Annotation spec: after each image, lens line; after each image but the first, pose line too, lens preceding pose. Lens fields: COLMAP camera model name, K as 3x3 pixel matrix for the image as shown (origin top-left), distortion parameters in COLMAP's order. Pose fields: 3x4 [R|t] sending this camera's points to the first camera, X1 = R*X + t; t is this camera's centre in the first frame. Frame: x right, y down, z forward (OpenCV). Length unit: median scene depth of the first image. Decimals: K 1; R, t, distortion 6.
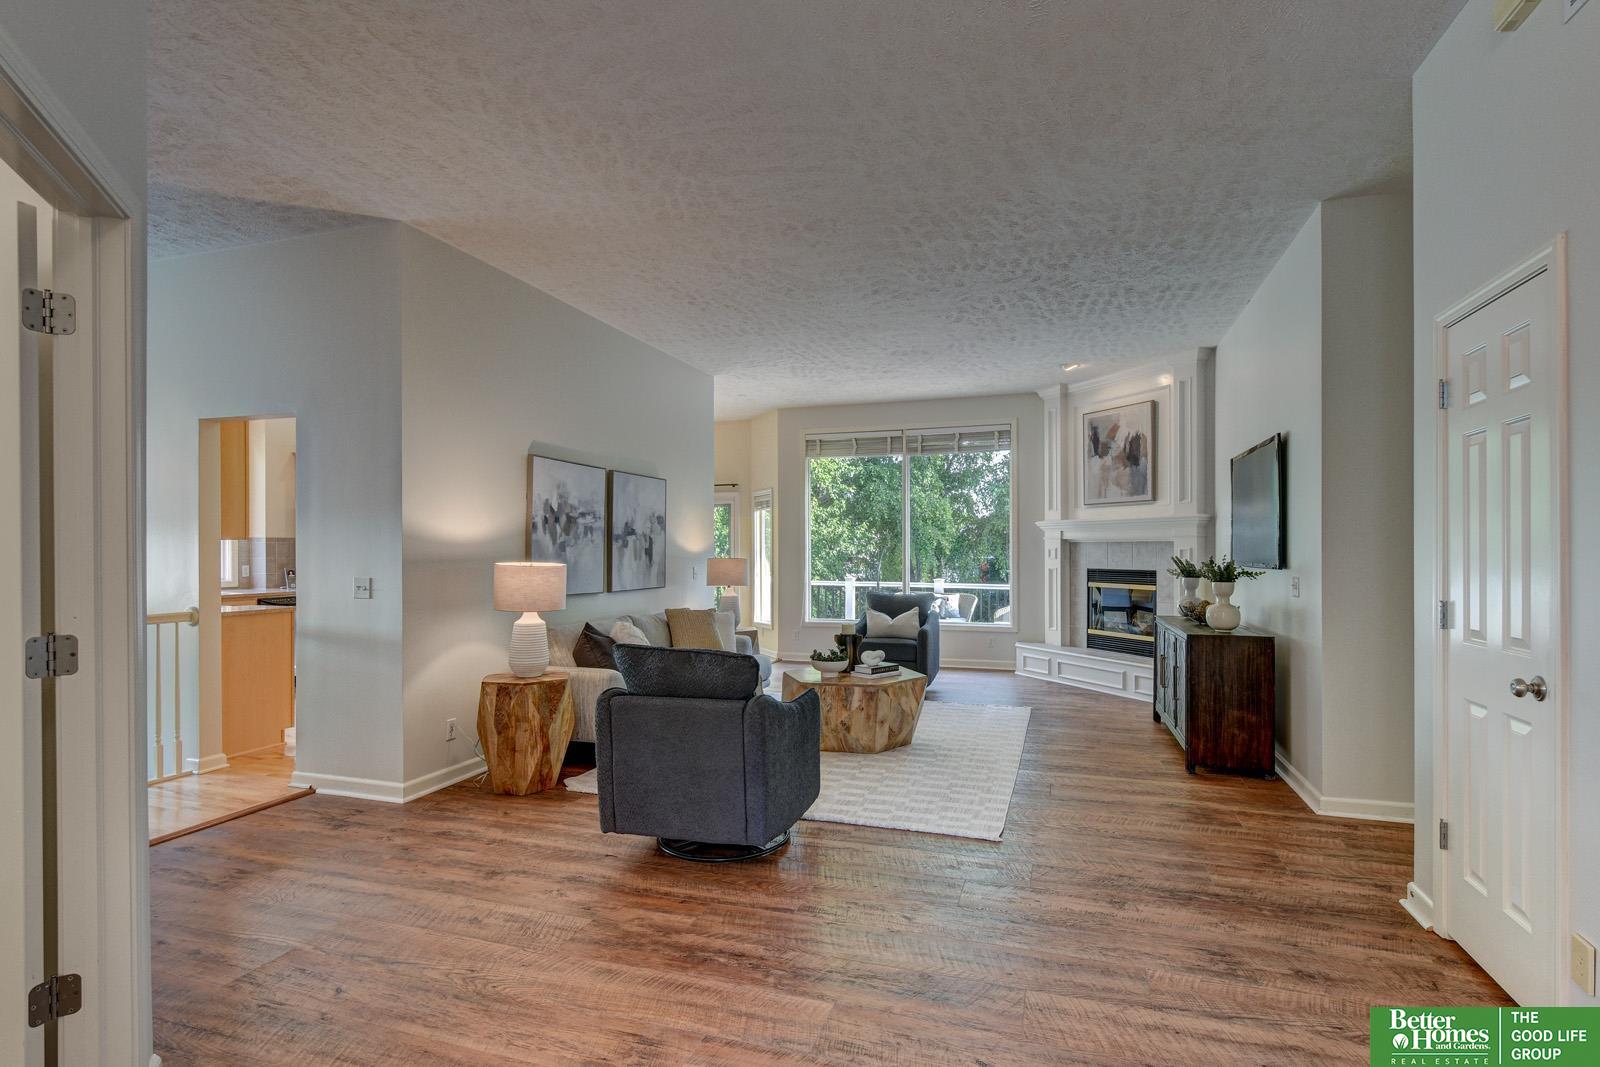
lens RADIAL K [[766.9, 0, 797.8], [0, 766.9, 553.1], [0, 0, 1]] dist [0.019759, 0.000242]
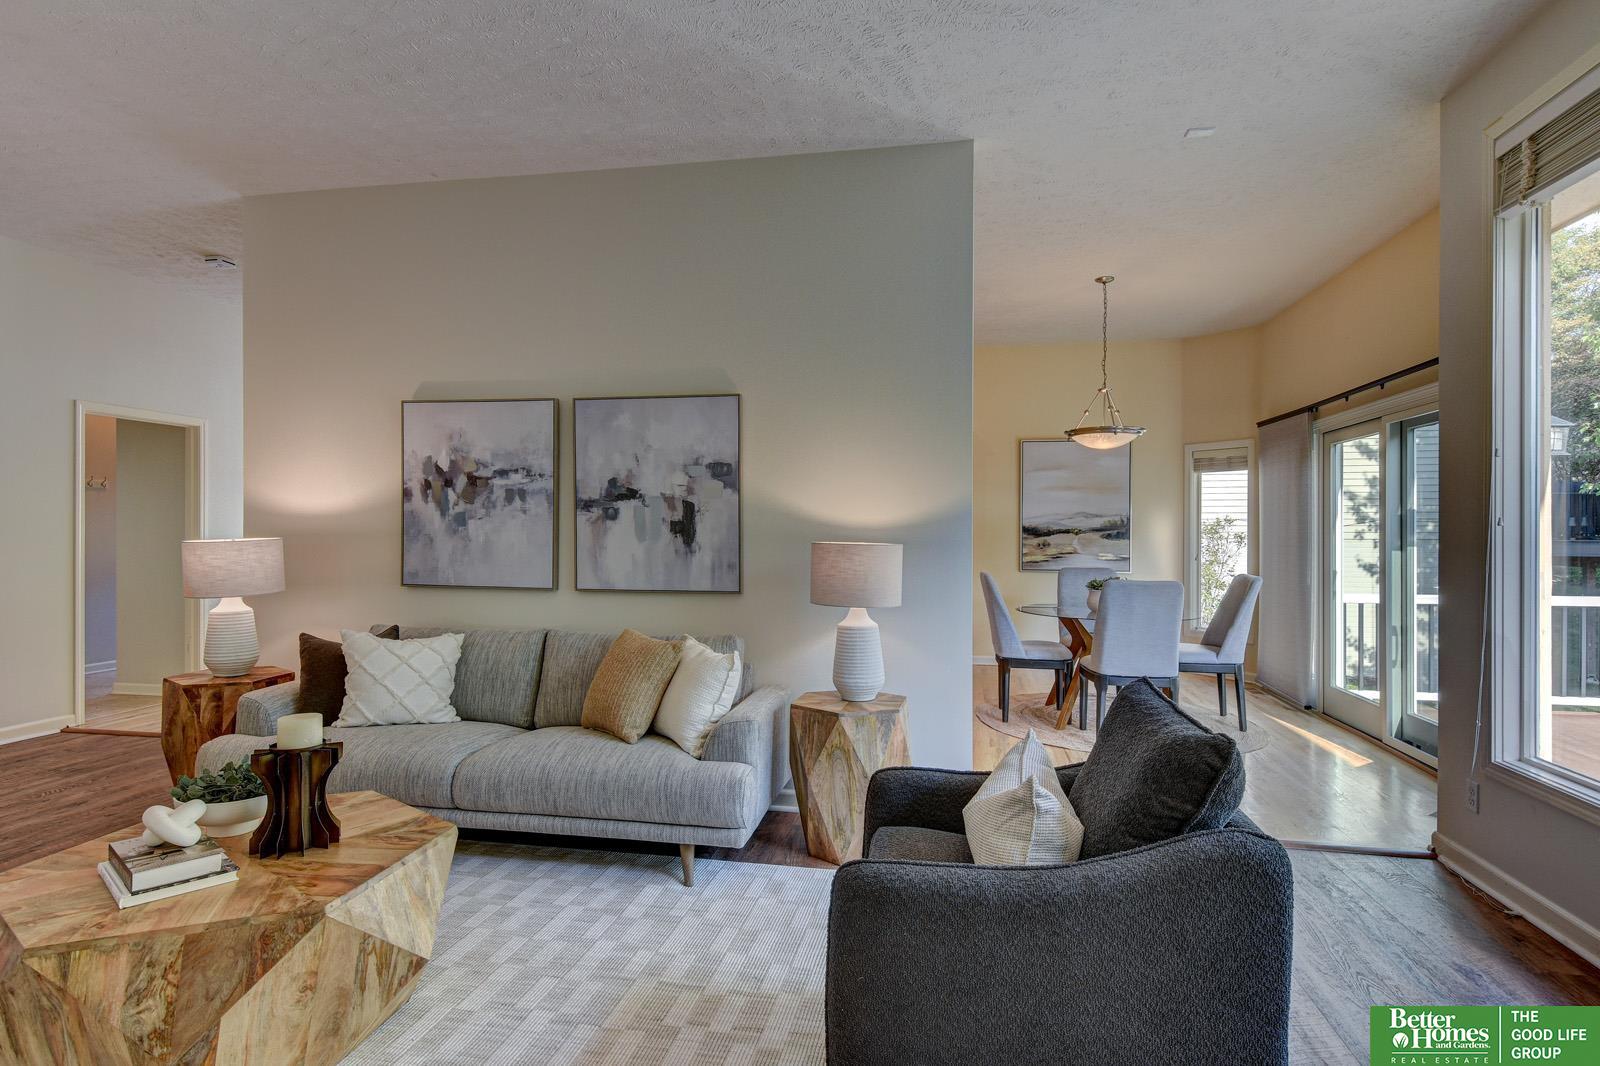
lens RADIAL K [[804.2, 0, 824.9], [0, 804.2, 531.9], [0, 0, 1]] dist [0.010498, 0.001269]
pose [[0.158822, 0.000028, -0.987307, 0.486670], [-0.005831, 0.999983, -0.000910, 0.002120], [0.987290, 0.005901, 0.158819, 1.185261]]
